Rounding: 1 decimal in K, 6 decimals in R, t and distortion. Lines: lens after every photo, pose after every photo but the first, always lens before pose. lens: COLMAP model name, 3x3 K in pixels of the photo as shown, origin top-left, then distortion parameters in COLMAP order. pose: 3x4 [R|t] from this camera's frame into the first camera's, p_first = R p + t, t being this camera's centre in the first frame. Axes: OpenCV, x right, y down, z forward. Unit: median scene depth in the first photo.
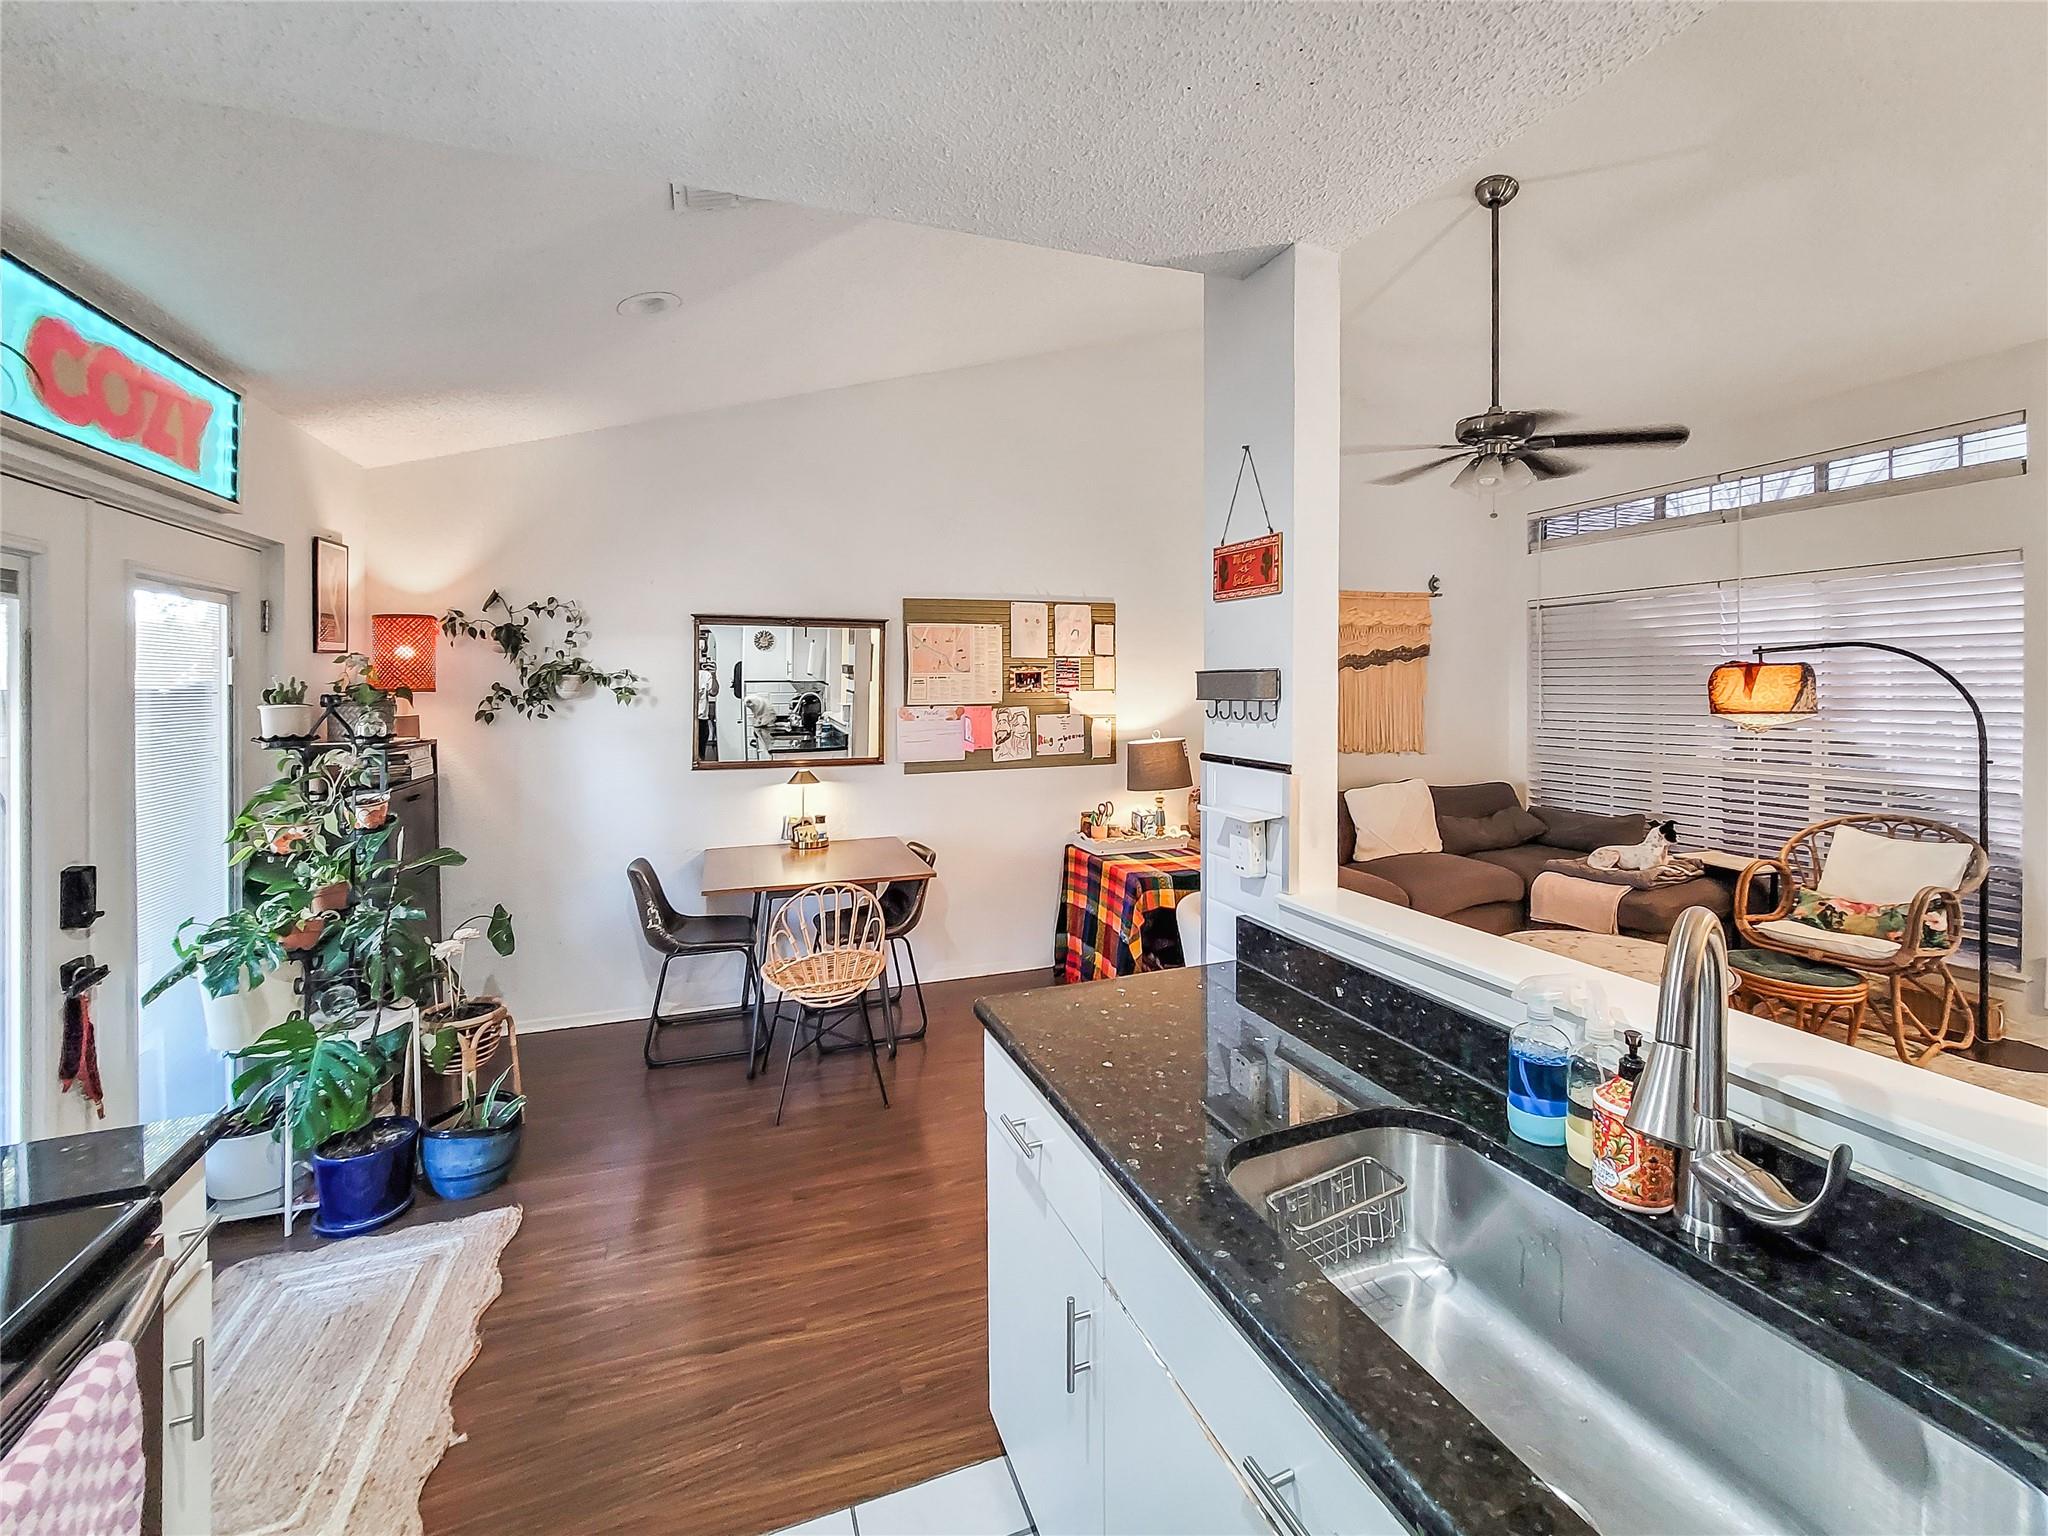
lens RADIAL K [[893.3, 0, 1017.6], [0, 893.3, 681.6], [0, 0, 1]] dist [0.000844, 0.000008]
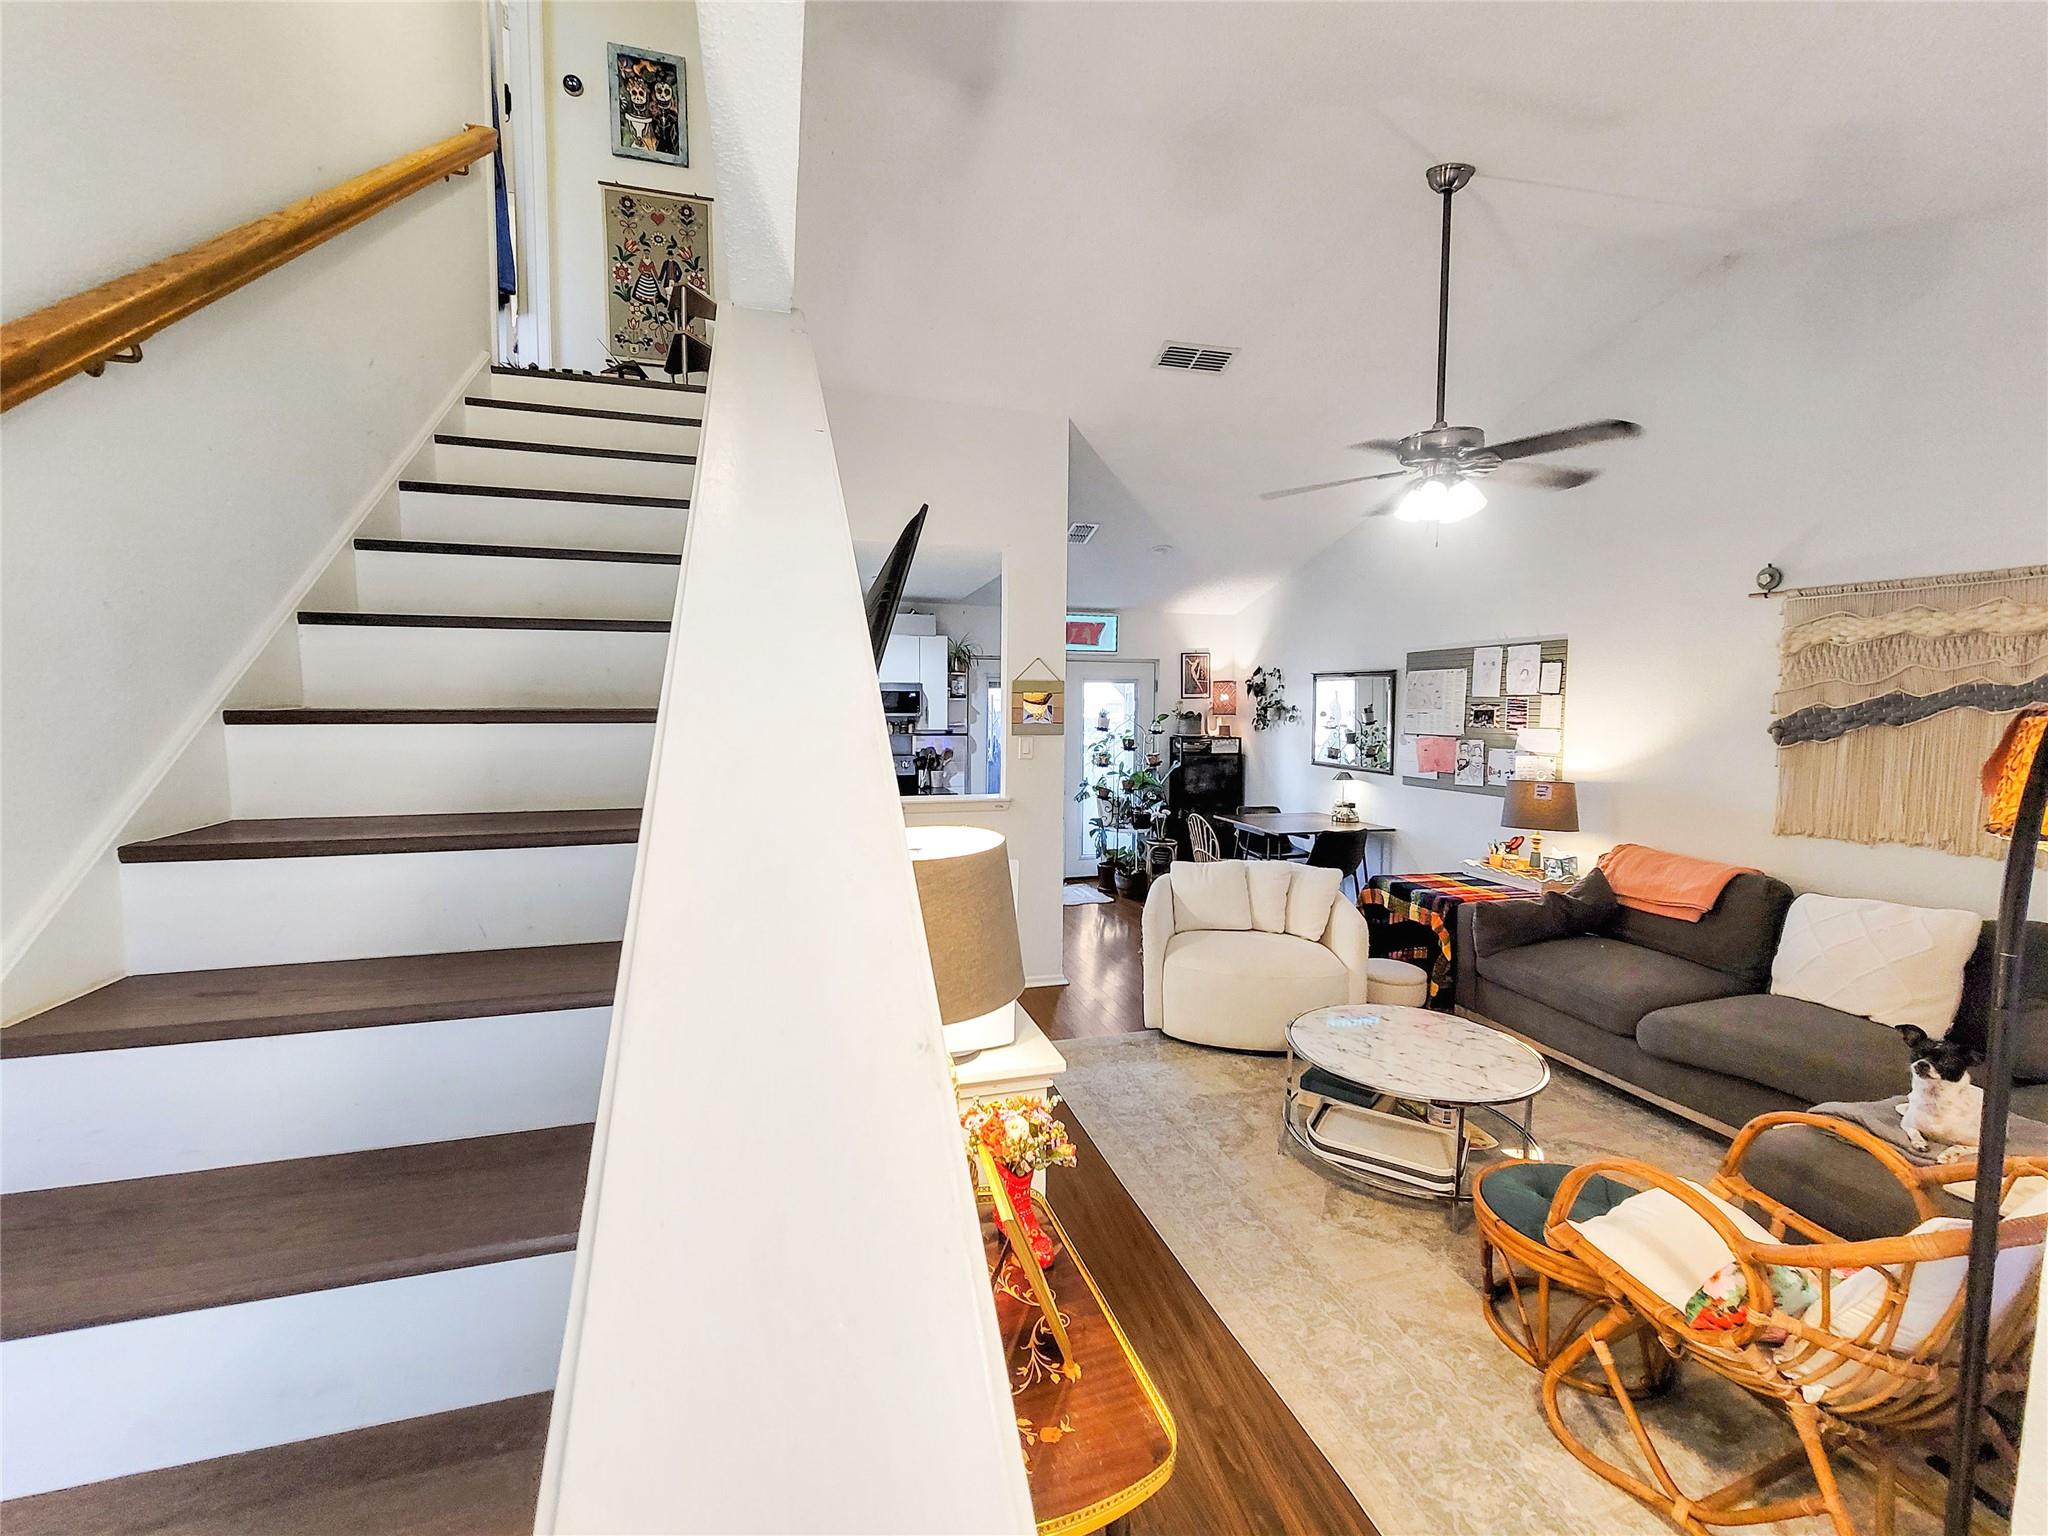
lens RADIAL K [[833.7, 0, 1025.7], [0, 833.7, 750.9], [0, 0, 1]] dist [-0.000204, 0.000087]
pose [[-0.071075, 0.062996, -0.995480, 1.221999], [-0.005780, 0.997961, 0.063566, -0.024374], [0.997454, 0.010272, -0.070565, 0.553945]]
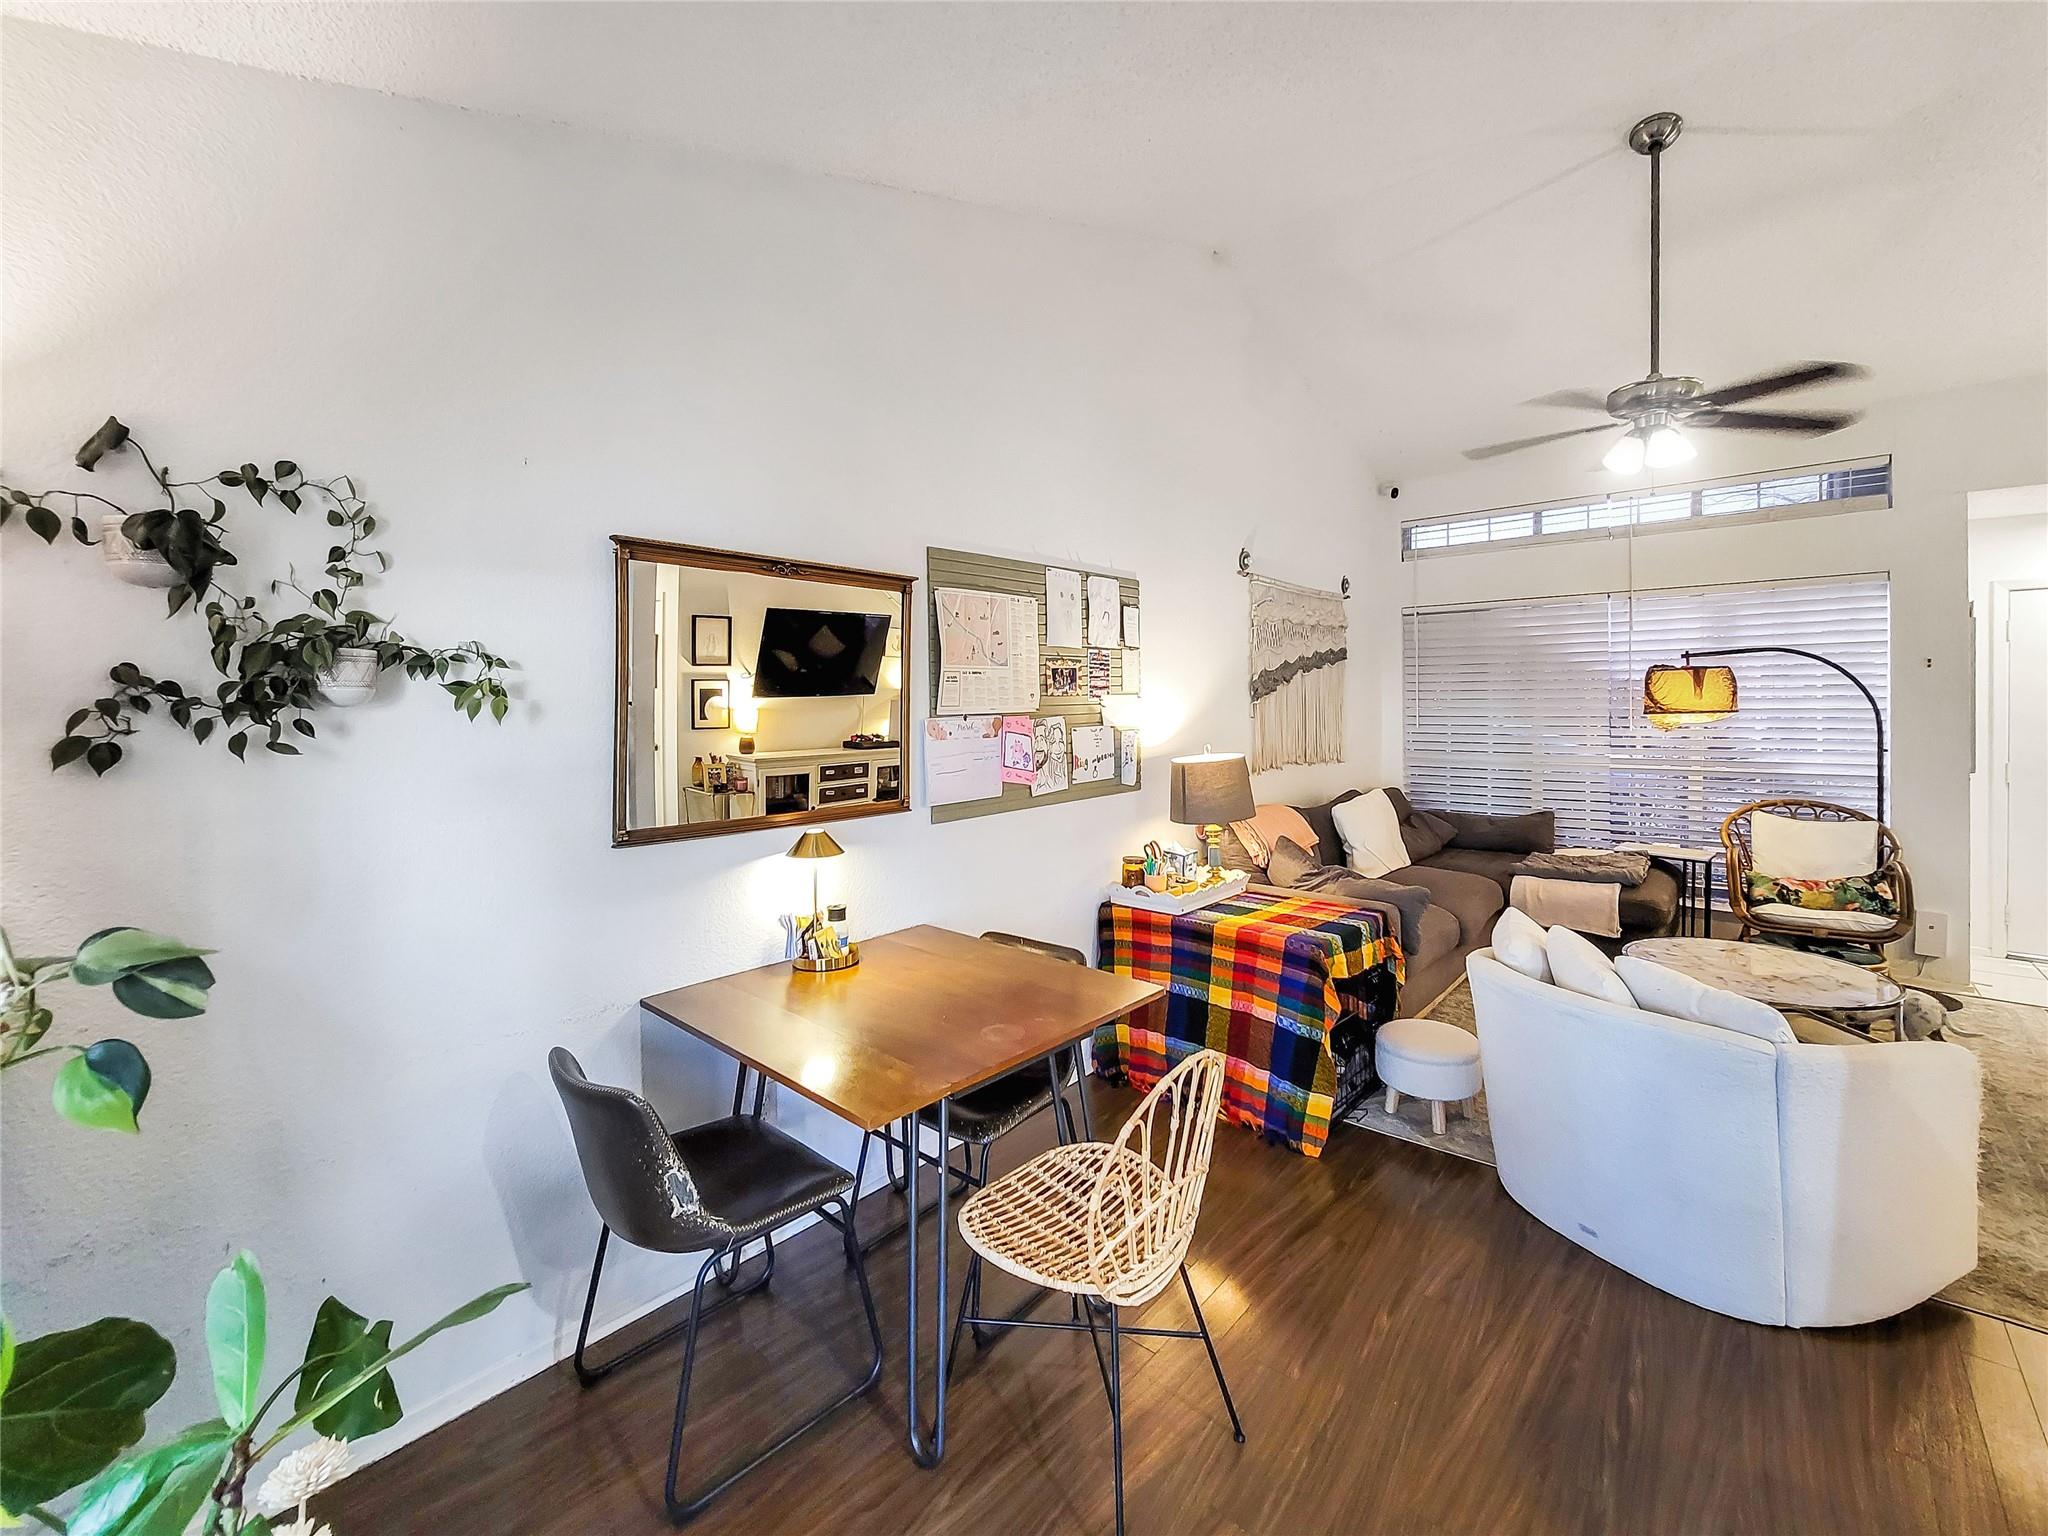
lens RADIAL K [[880.9, 0, 1024.2], [0, 880.9, 709.7], [0, 0, 1]] dist [-0.000169, 0.000217]
pose [[0.878955, -0.008798, 0.476823, -0.388226], [0.004003, 0.999931, 0.011071, 0.016580], [-0.476887, -0.007822, 0.878930, 0.444406]]
